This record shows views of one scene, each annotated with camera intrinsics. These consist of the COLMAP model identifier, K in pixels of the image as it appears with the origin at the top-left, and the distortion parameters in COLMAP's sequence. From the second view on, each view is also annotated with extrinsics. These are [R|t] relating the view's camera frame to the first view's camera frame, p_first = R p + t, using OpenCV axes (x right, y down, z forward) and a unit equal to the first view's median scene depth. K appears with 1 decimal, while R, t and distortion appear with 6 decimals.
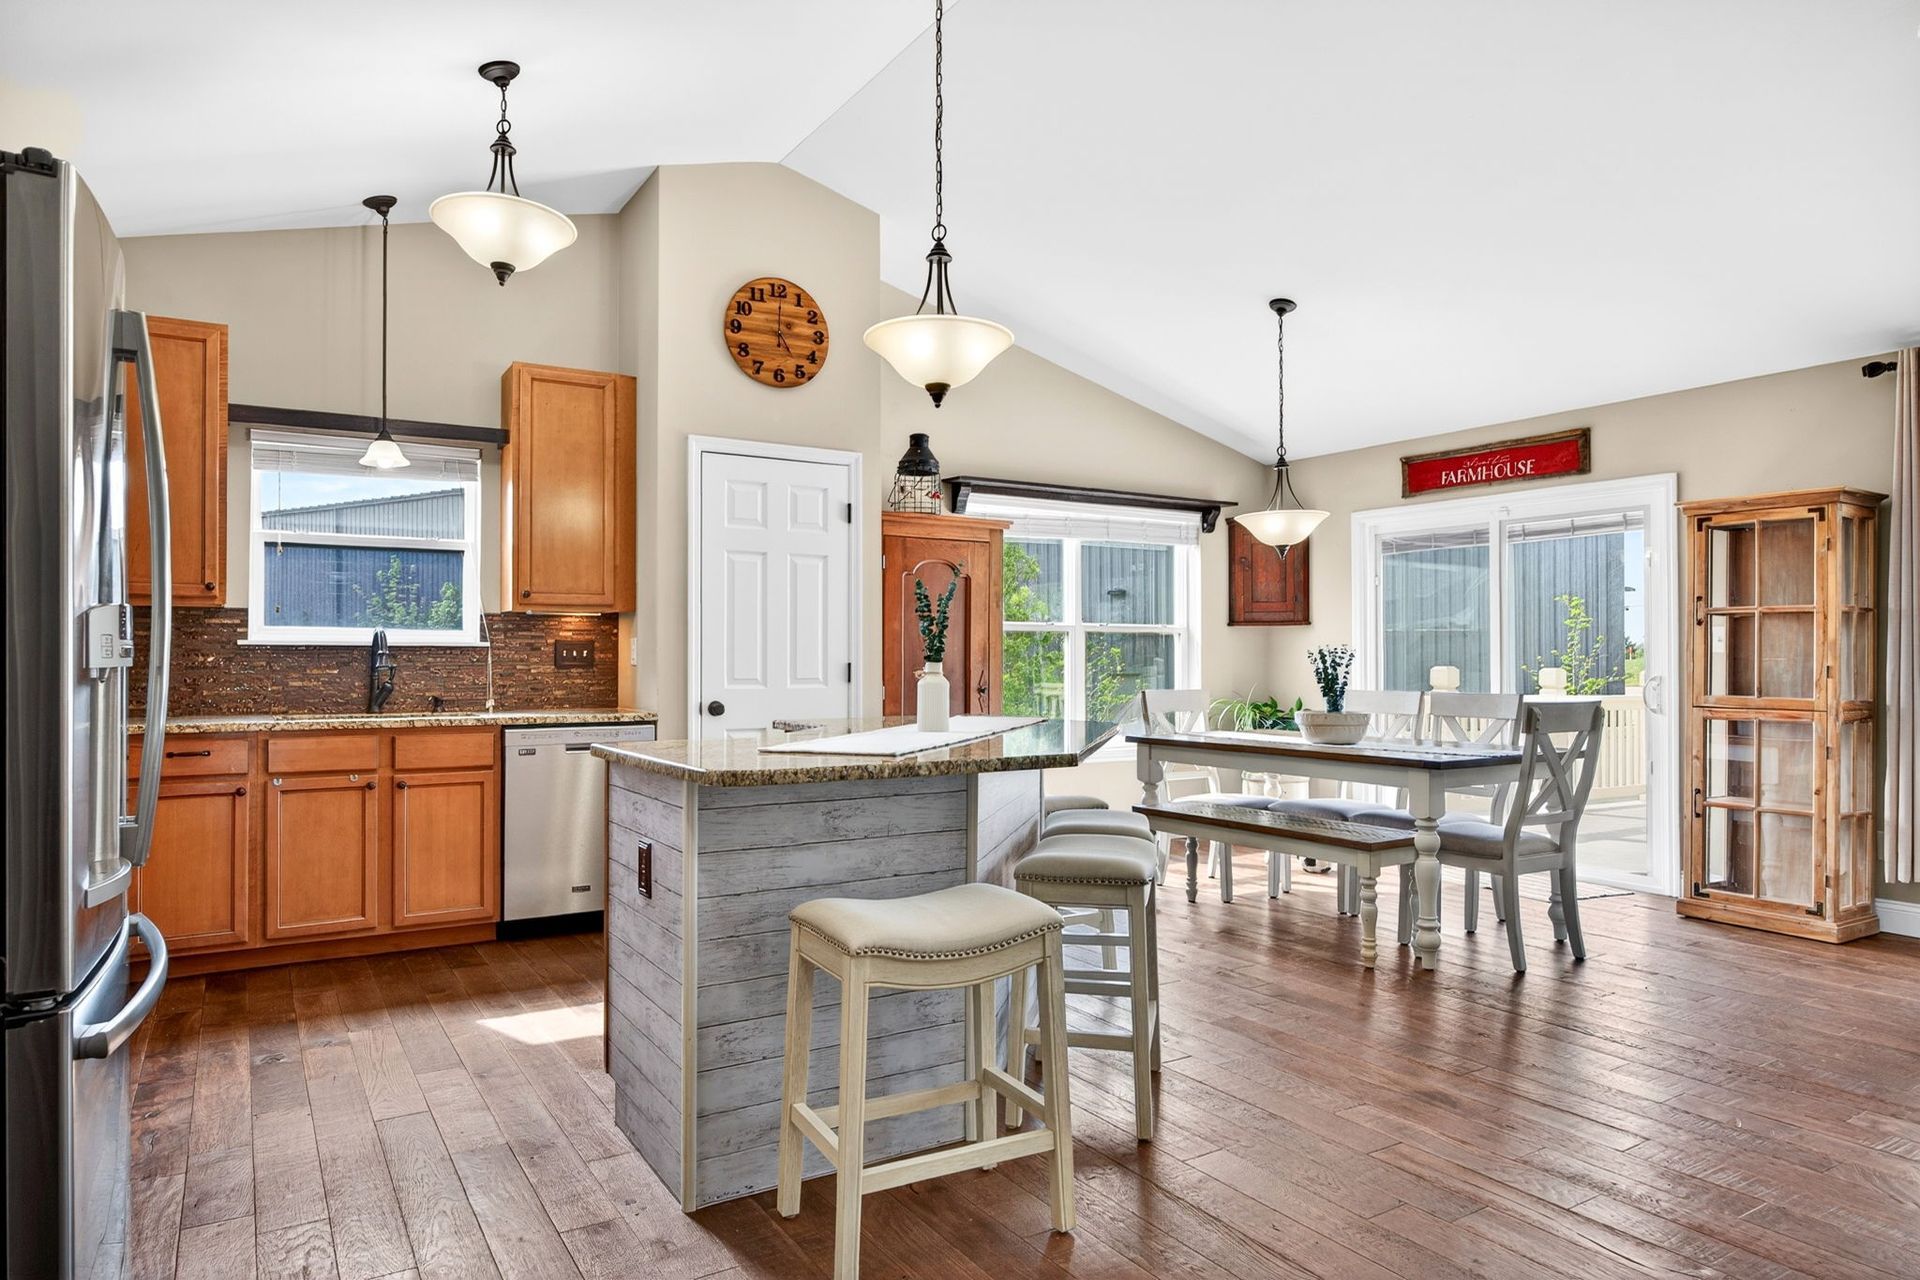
lens RADIAL K [[1157.2, 0, 965.7], [0, 1157.2, 645.4], [0, 0, 1]] dist [-0.018575, -0.001979]
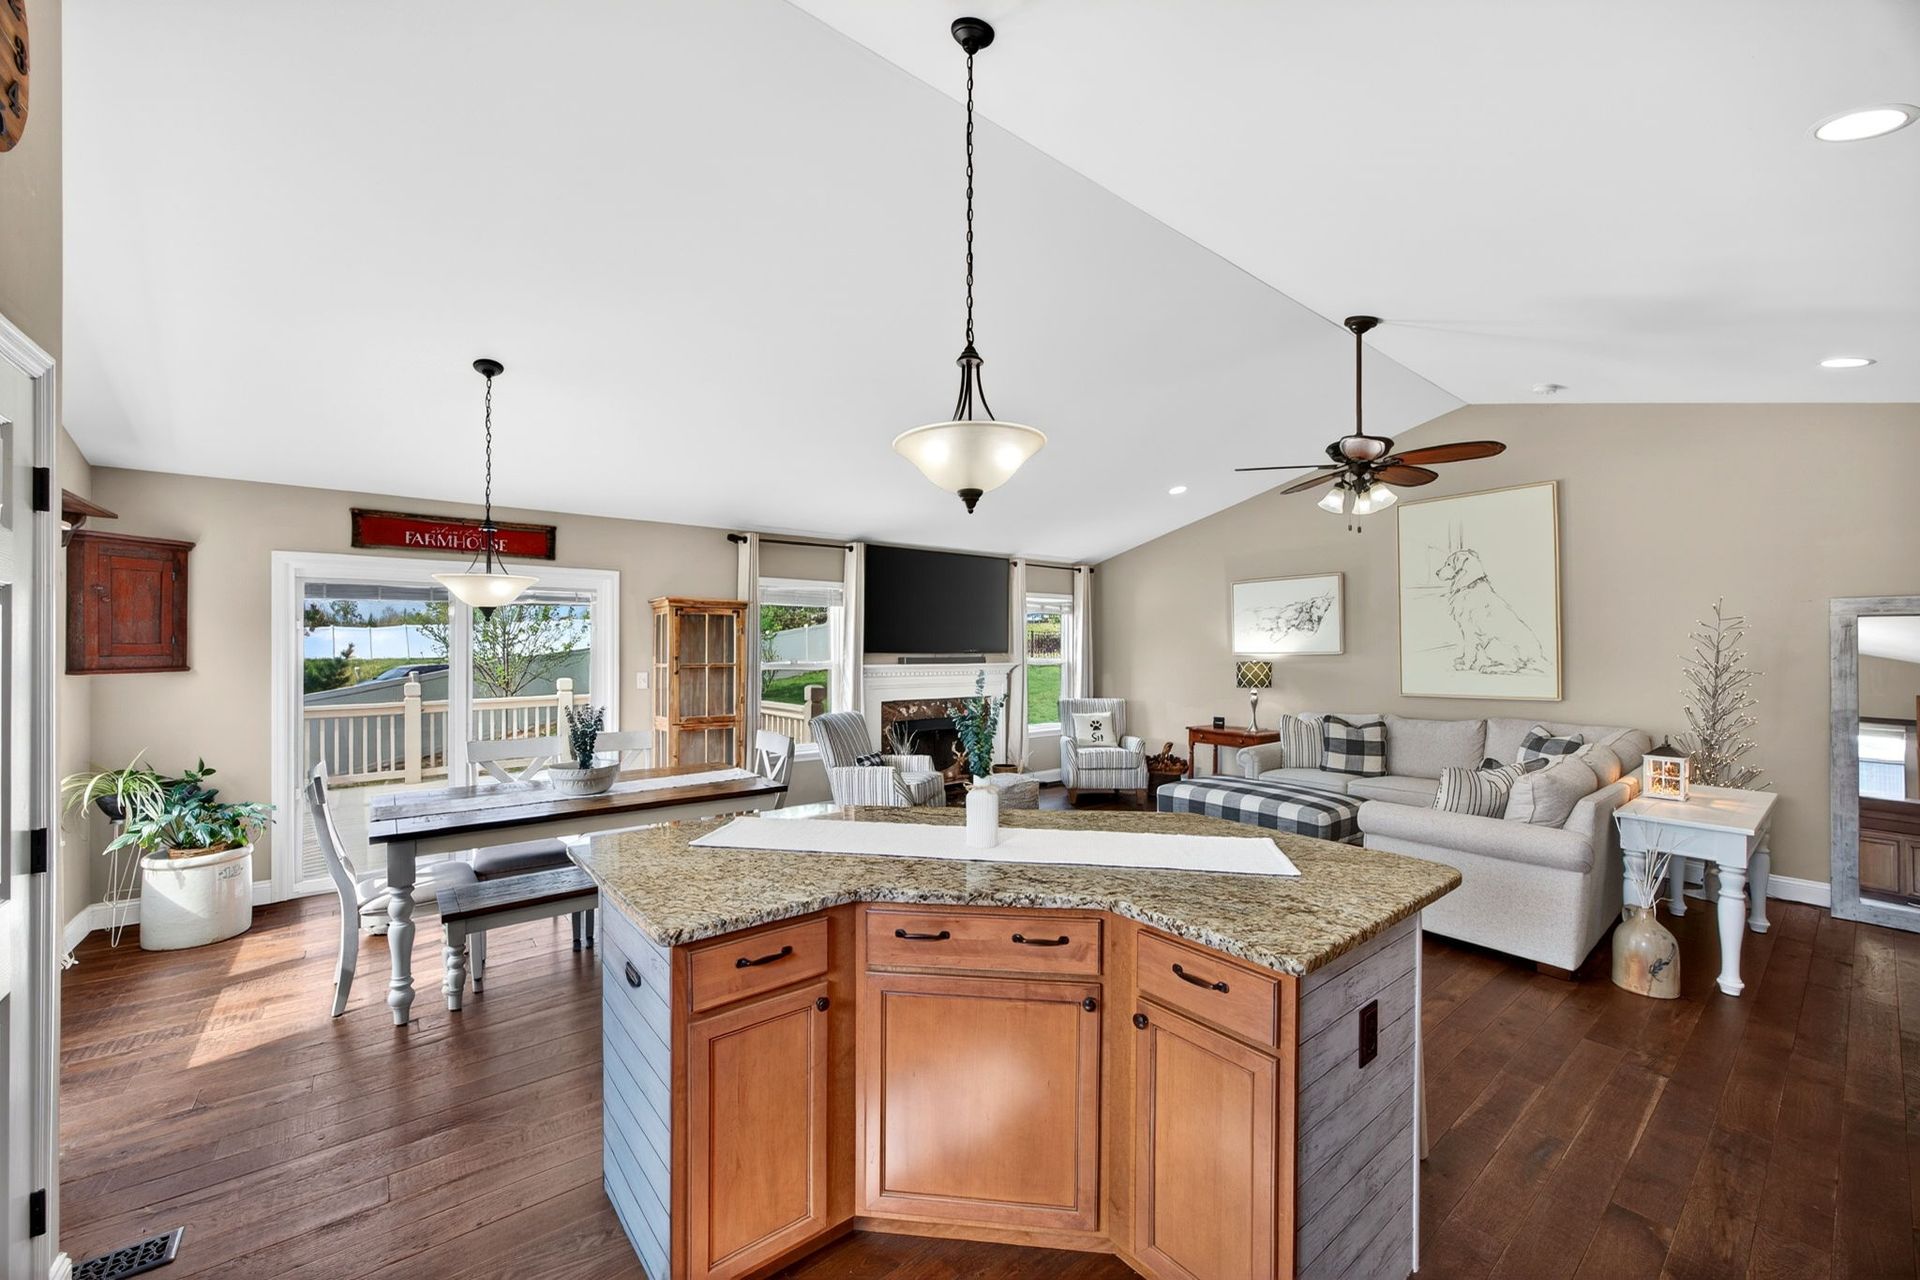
lens RADIAL K [[748.2, 0, 949.7], [0, 748.2, 645.9], [0, 0, 1]] dist [-0.021390, 0.006228]
pose [[-0.108180, -0.001151, 0.994131, -0.425988], [-0.012190, 0.999926, -0.000169, -0.060210], [-0.994057, -0.012137, -0.108186, 0.701137]]
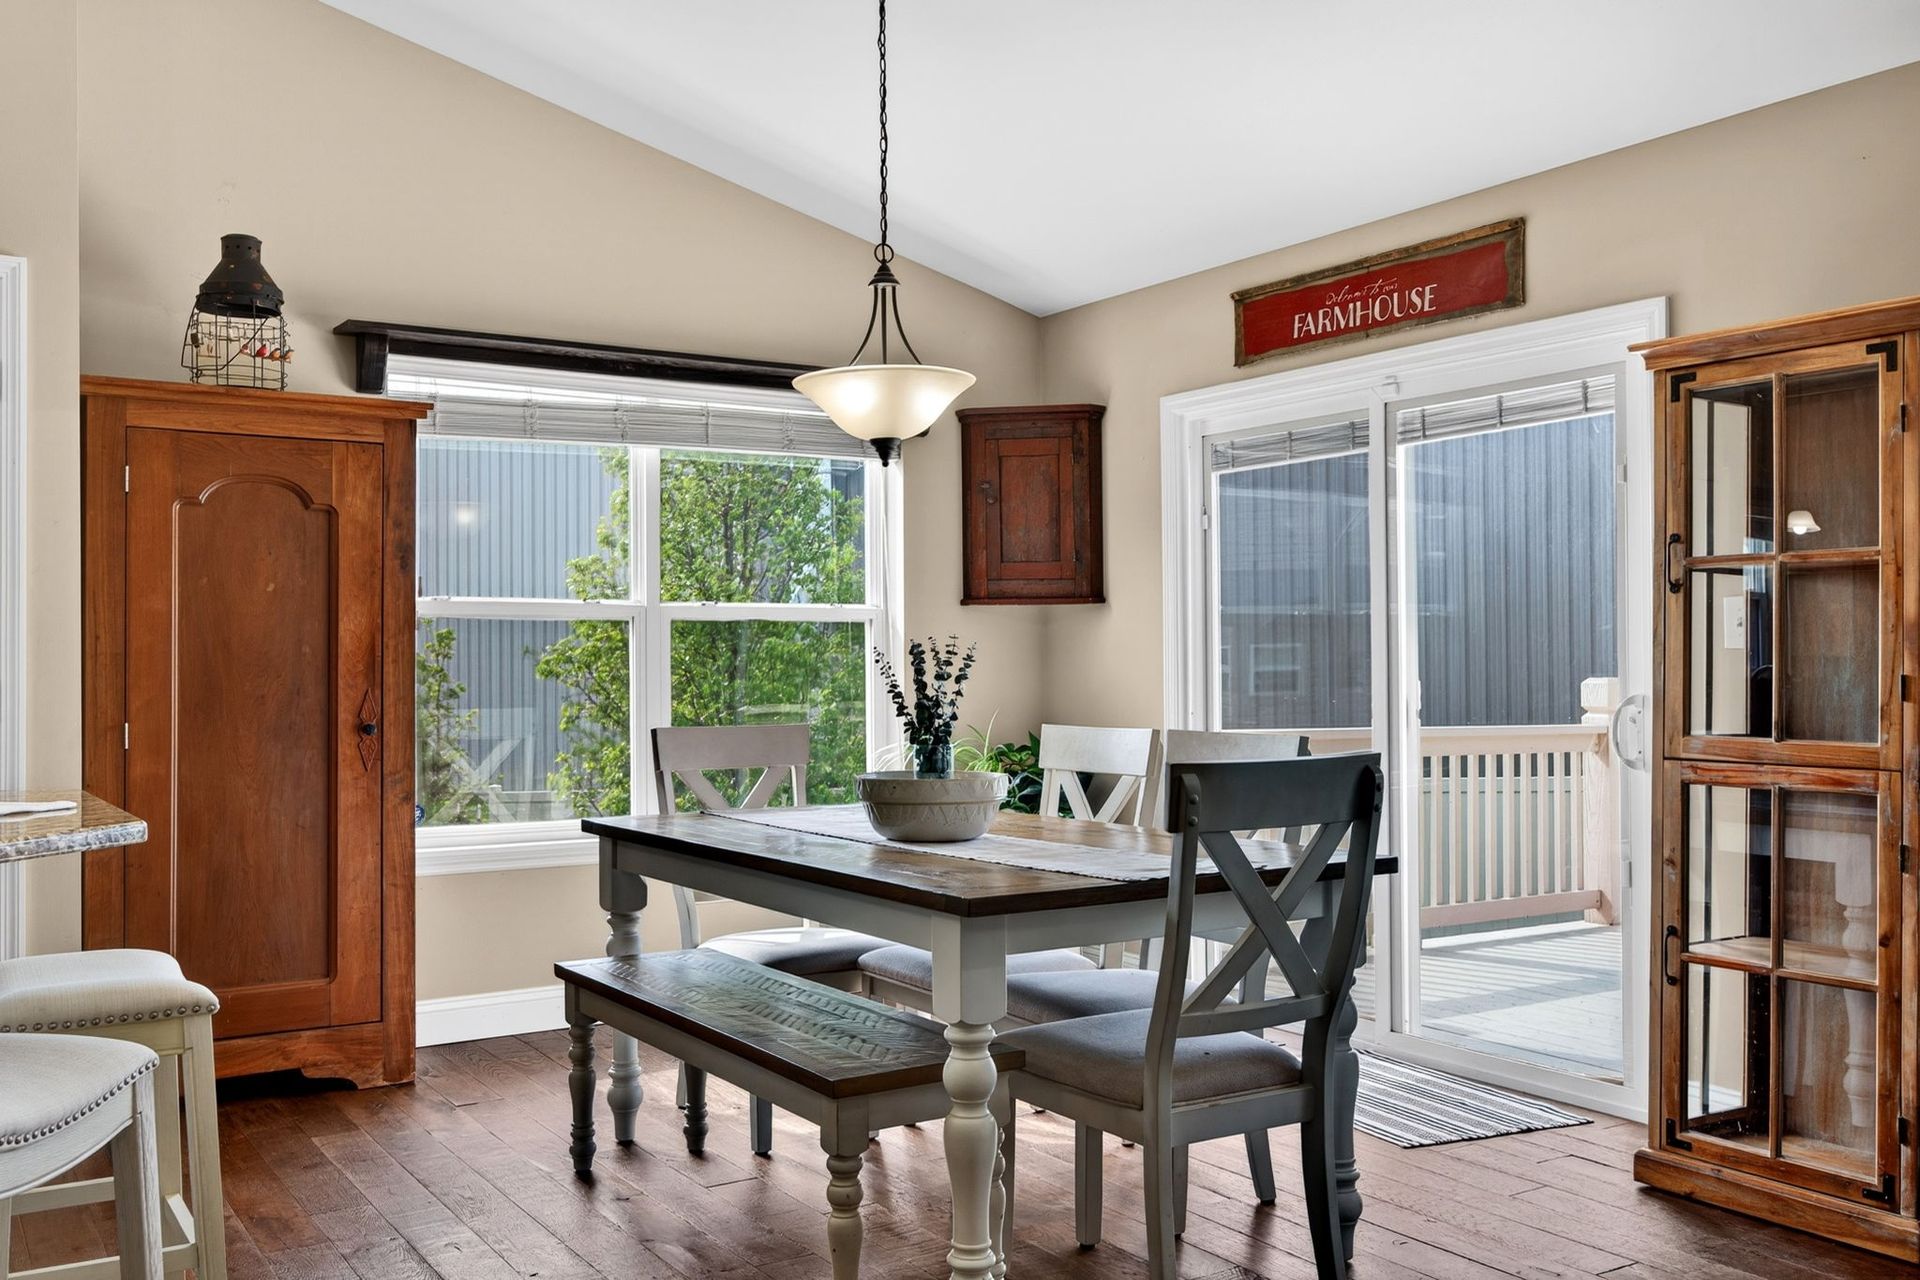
lens RADIAL K [[1664.3, 0, 1006.0], [0, 1664.3, 639.6], [0, 0, 1]] dist [-0.014683, -0.001934]
pose [[0.999629, -0.005633, 0.026631, 0.320775], [0.005718, 0.999979, -0.003149, 0.002950], [-0.026613, 0.003300, 0.999640, 0.285334]]
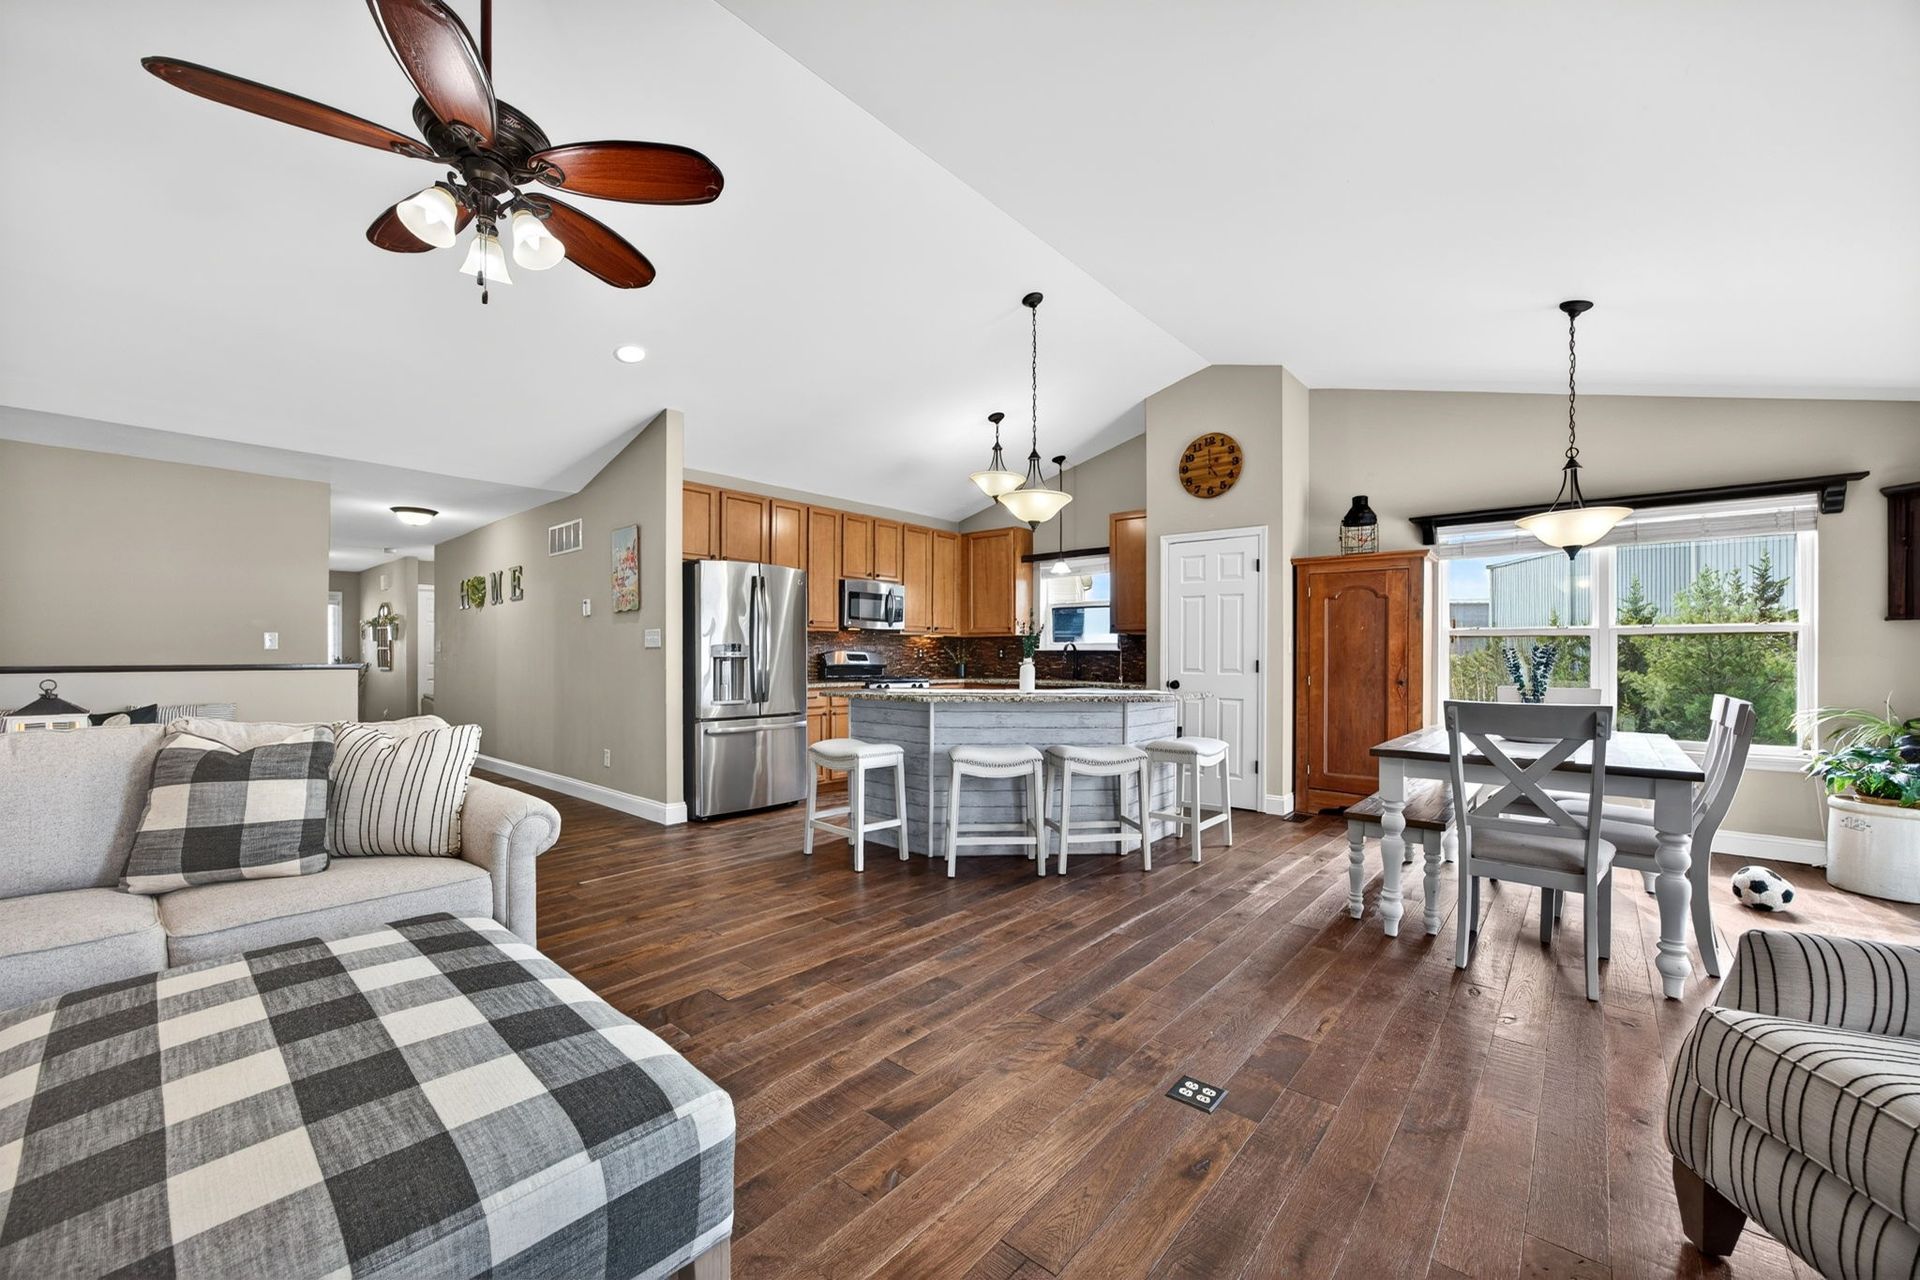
lens RADIAL K [[748.2, 0, 948.0], [0, 748.2, 648.6], [0, 0, 1]] dist [-0.021390, 0.006228]
pose [[0.288481, -0.007052, -0.957460, 0.764113], [0.004839, 0.999971, -0.005907, 0.003398], [0.957474, -0.002929, 0.288506, 0.307193]]
